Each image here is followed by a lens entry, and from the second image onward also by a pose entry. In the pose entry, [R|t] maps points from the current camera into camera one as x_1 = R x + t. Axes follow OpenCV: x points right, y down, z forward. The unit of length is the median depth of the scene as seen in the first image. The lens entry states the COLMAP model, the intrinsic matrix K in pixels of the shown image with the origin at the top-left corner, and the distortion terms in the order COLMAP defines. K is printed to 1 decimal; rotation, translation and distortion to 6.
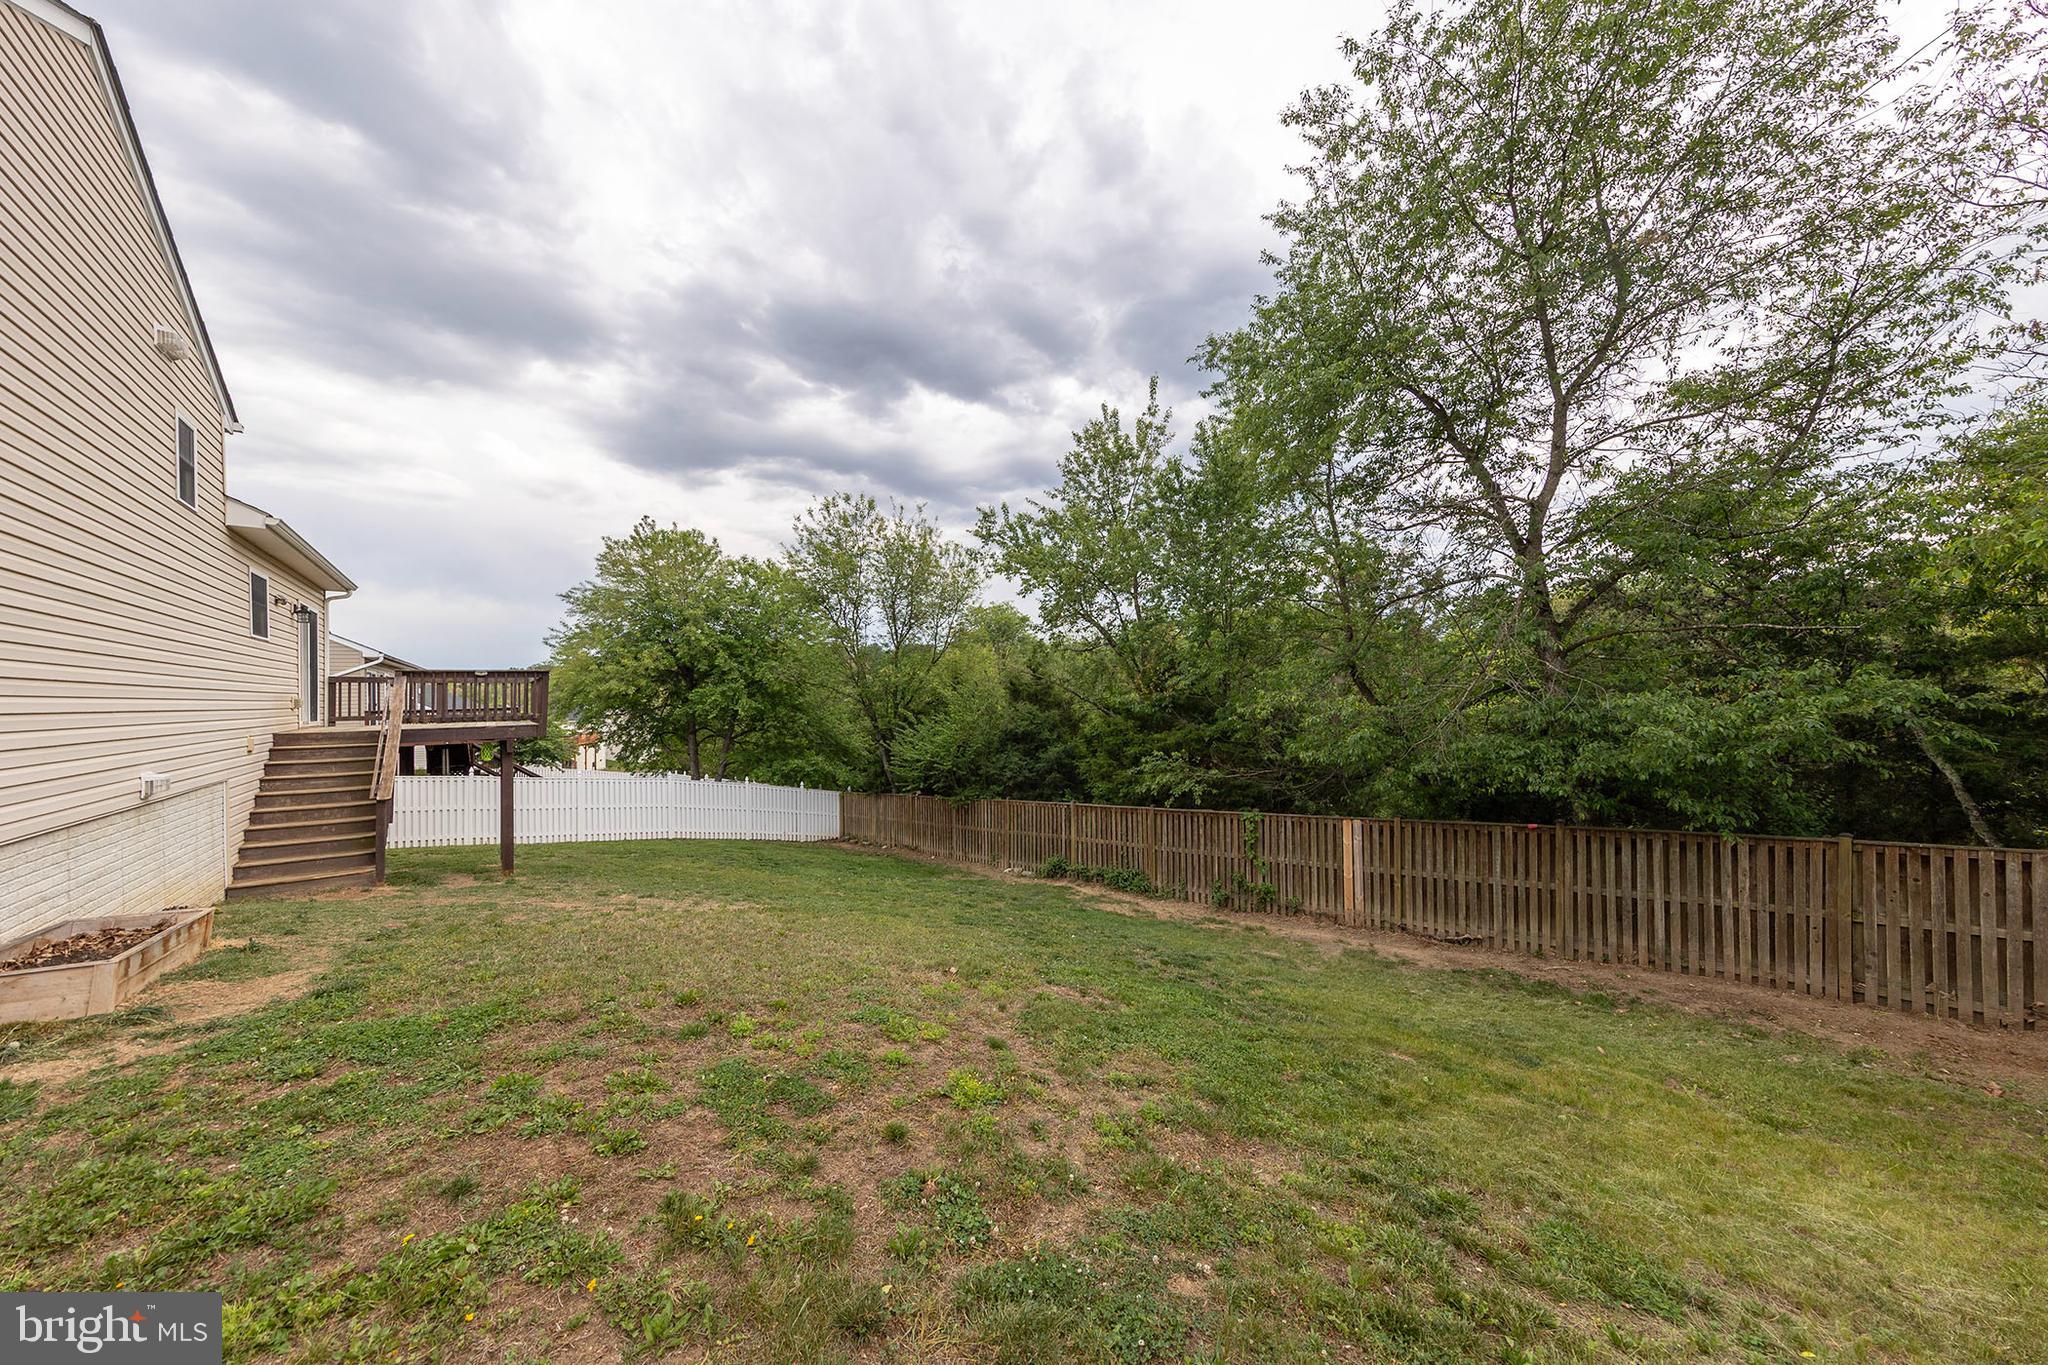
lens RADIAL K [[722.1, 0, 1042.9], [0, 722.1, 719.6], [0, 0, 1]] dist [0.000328, 0.000008]
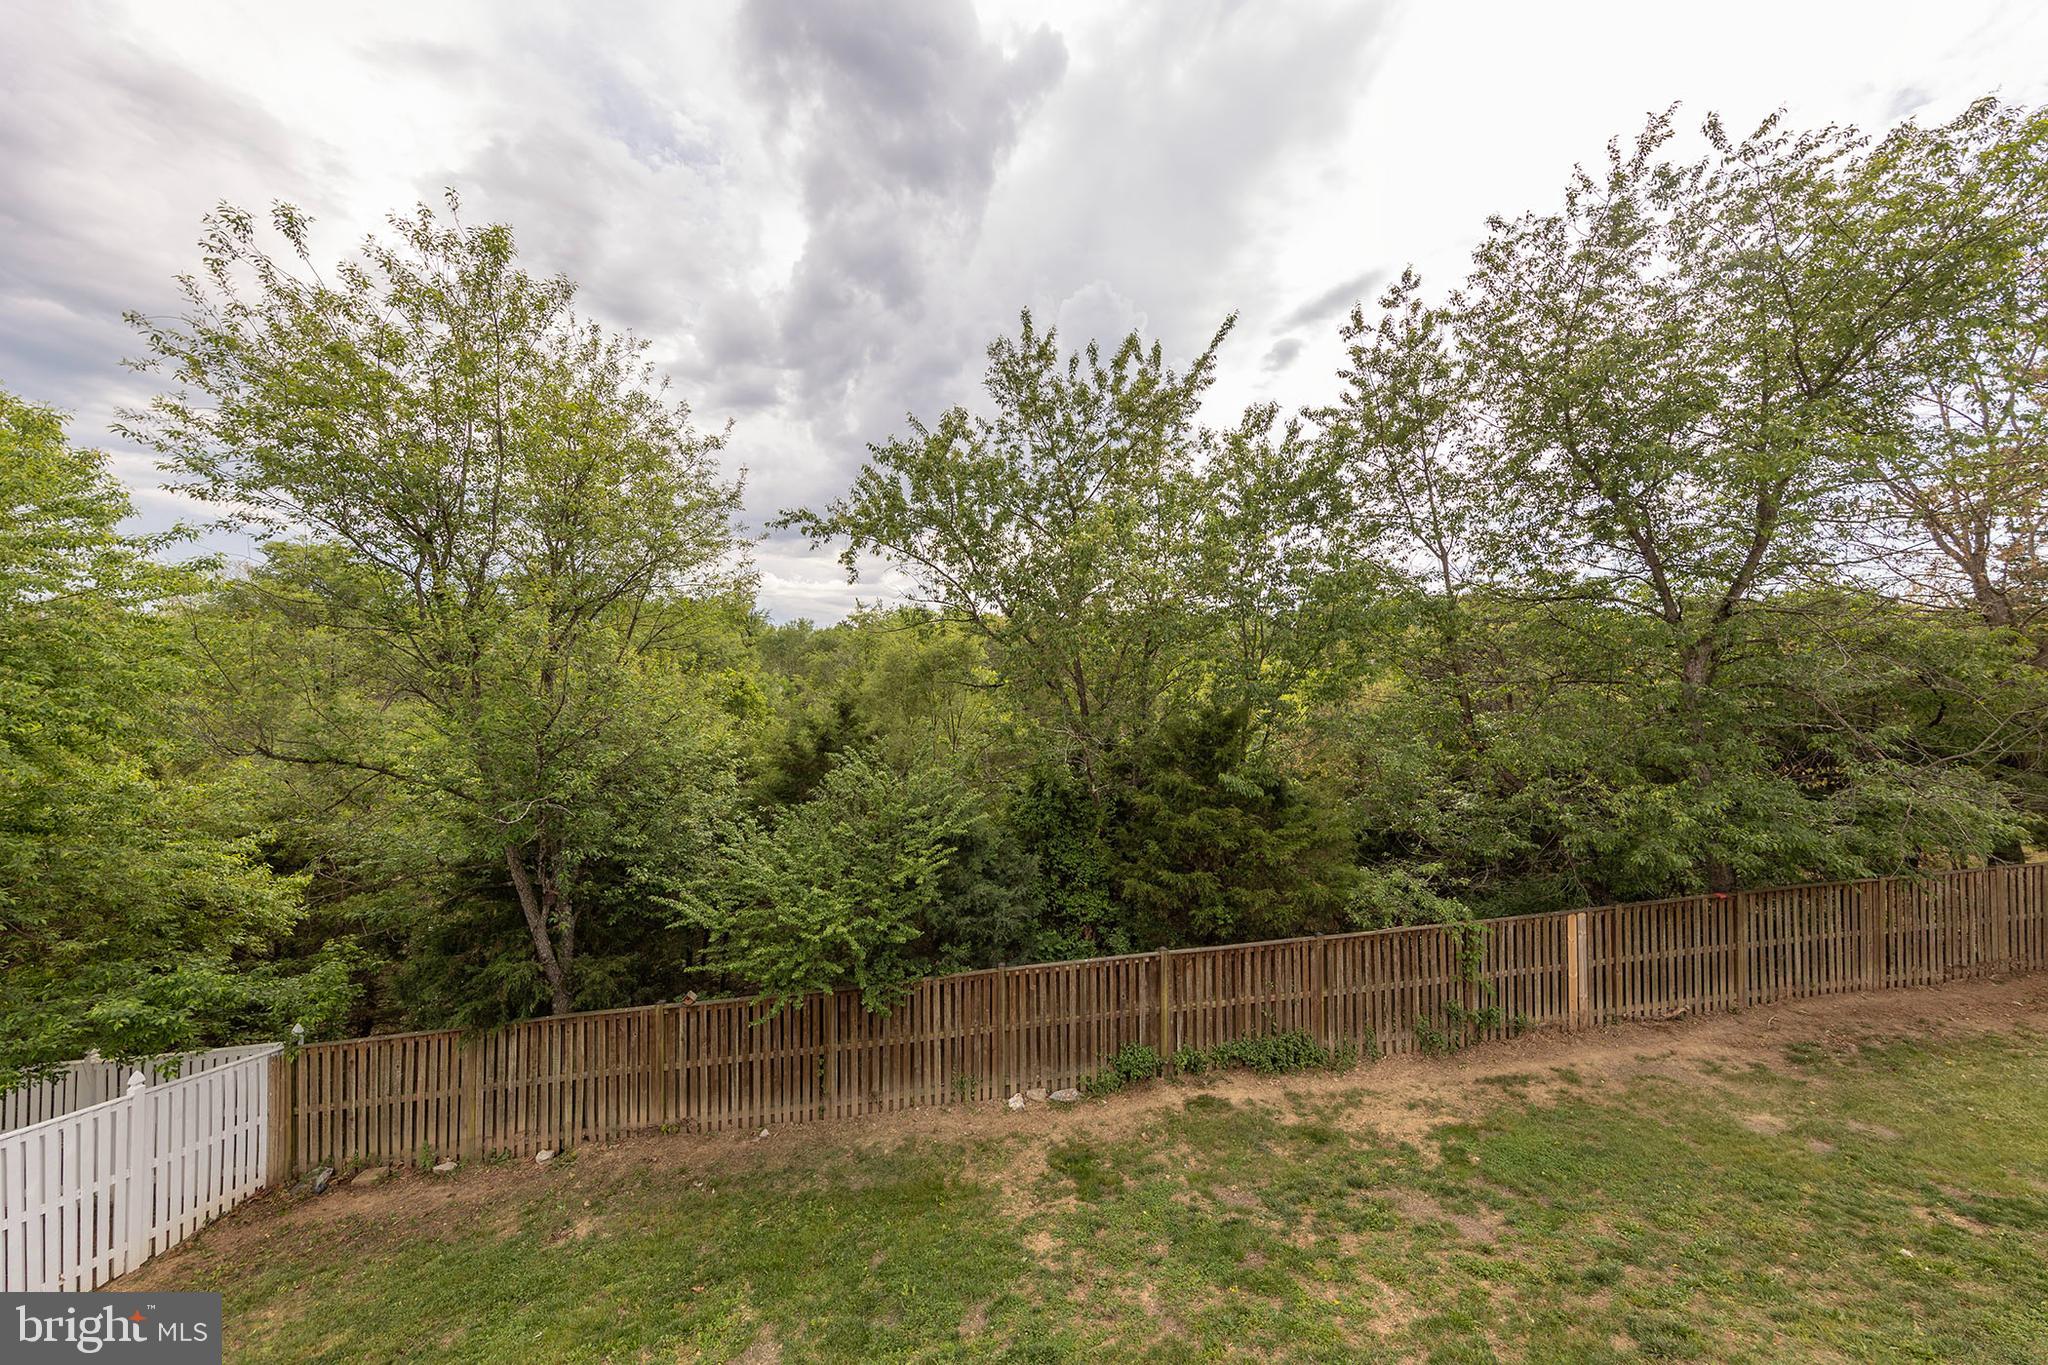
lens RADIAL K [[724.4, 0, 1027.2], [0, 724.4, 686.6], [0, 0, 1]] dist [0.009730, -0.000142]
pose [[0.587914, 0.002842, 0.808919, -0.727489], [0.007204, 0.999936, -0.008749, -0.145738], [-0.808891, 0.010971, 0.587856, 1.011224]]
